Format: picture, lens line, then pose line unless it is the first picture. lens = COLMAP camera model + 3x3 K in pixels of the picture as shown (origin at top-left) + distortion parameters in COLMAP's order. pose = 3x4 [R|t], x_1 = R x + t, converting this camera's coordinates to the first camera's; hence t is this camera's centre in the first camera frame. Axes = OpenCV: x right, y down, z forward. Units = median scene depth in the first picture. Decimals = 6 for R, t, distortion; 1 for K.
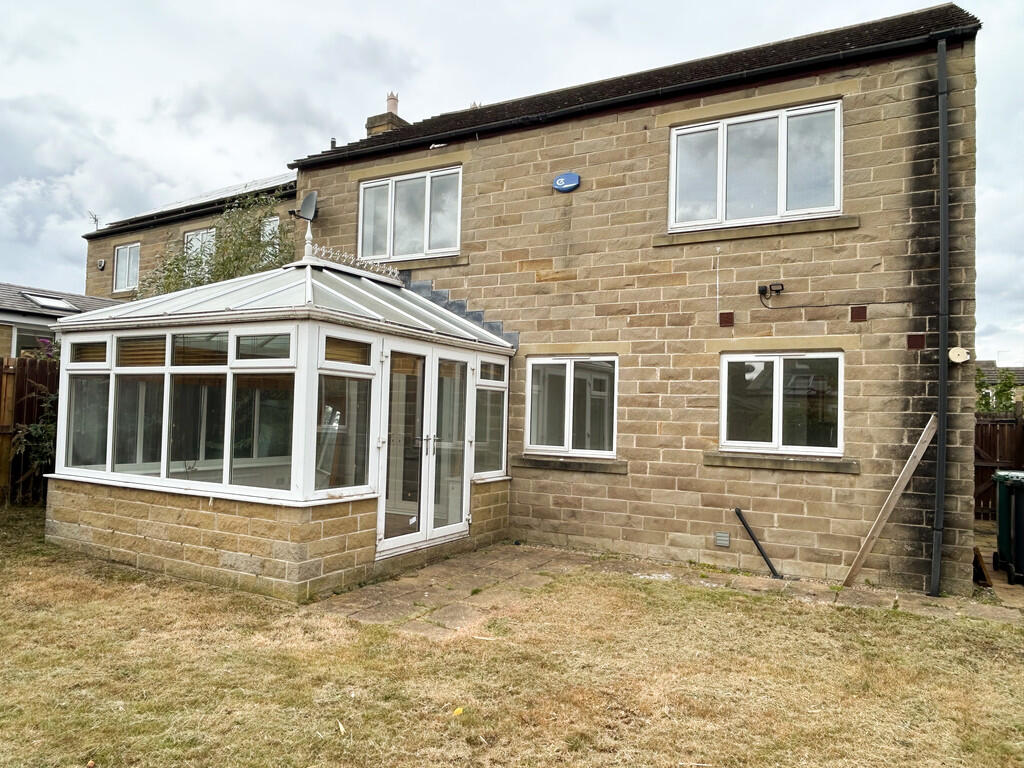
lens RADIAL K [[702.1, 0, 508.6], [0, 702.1, 384.8], [0, 0, 1]] dist [-0.000849, -0.010923]
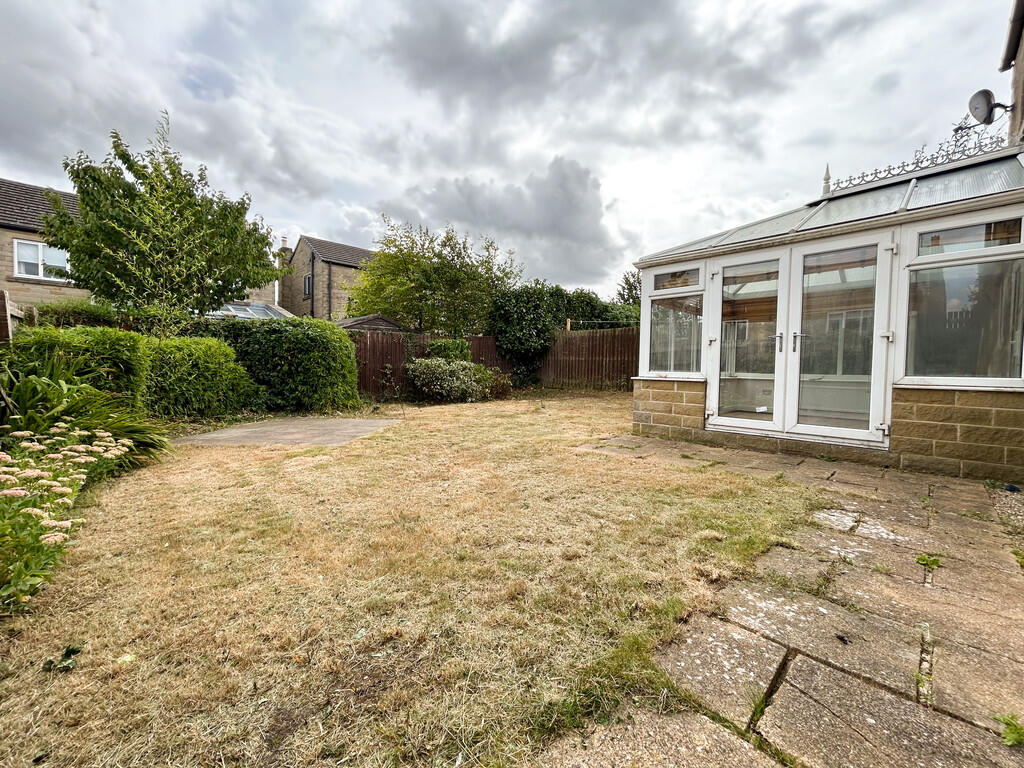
lens RADIAL K [[415.1, 0, 510.1], [0, 415.1, 383.2], [0, 0, 1]] dist [0.001301, -0.000425]
pose [[-0.299924, -0.001201, -0.953962, 0.622247], [0.015467, 0.999862, -0.006122, 0.148887], [0.953838, -0.016591, -0.299864, 0.813552]]
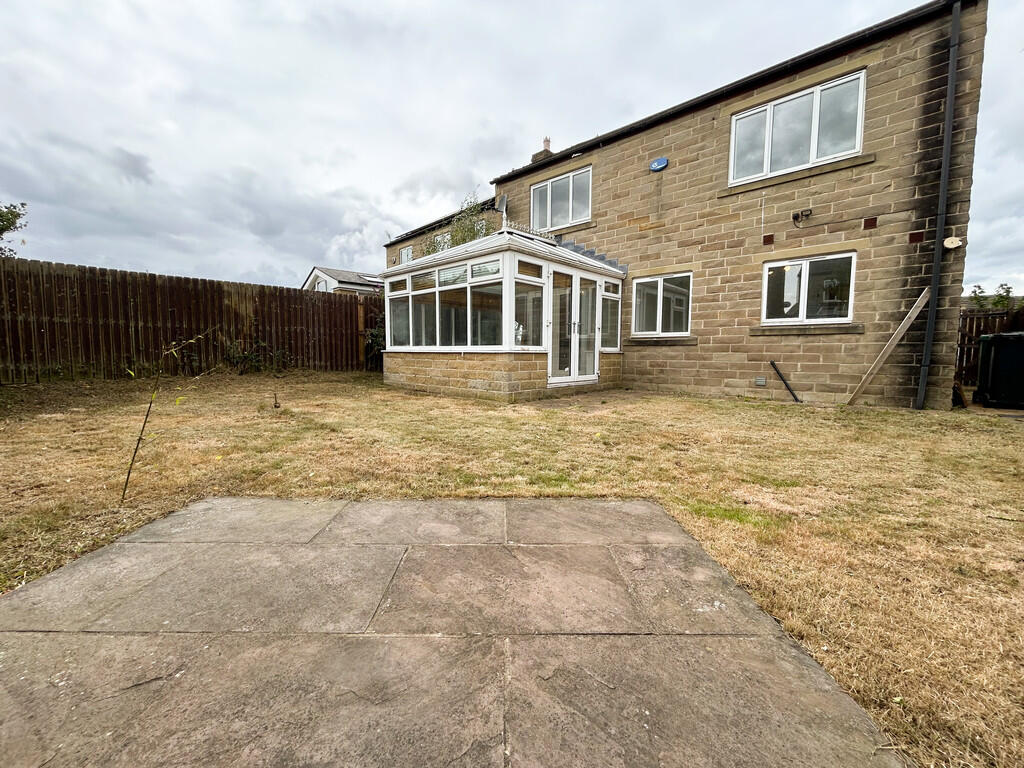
lens RADIAL K [[415.1, 0, 509.4], [0, 415.1, 379.7], [0, 0, 1]] dist [0.001301, -0.000425]
pose [[0.966950, -0.004190, -0.254931, -0.008919], [0.032871, 0.993570, 0.108347, 0.100329], [0.252838, -0.113146, 0.960870, -0.057746]]
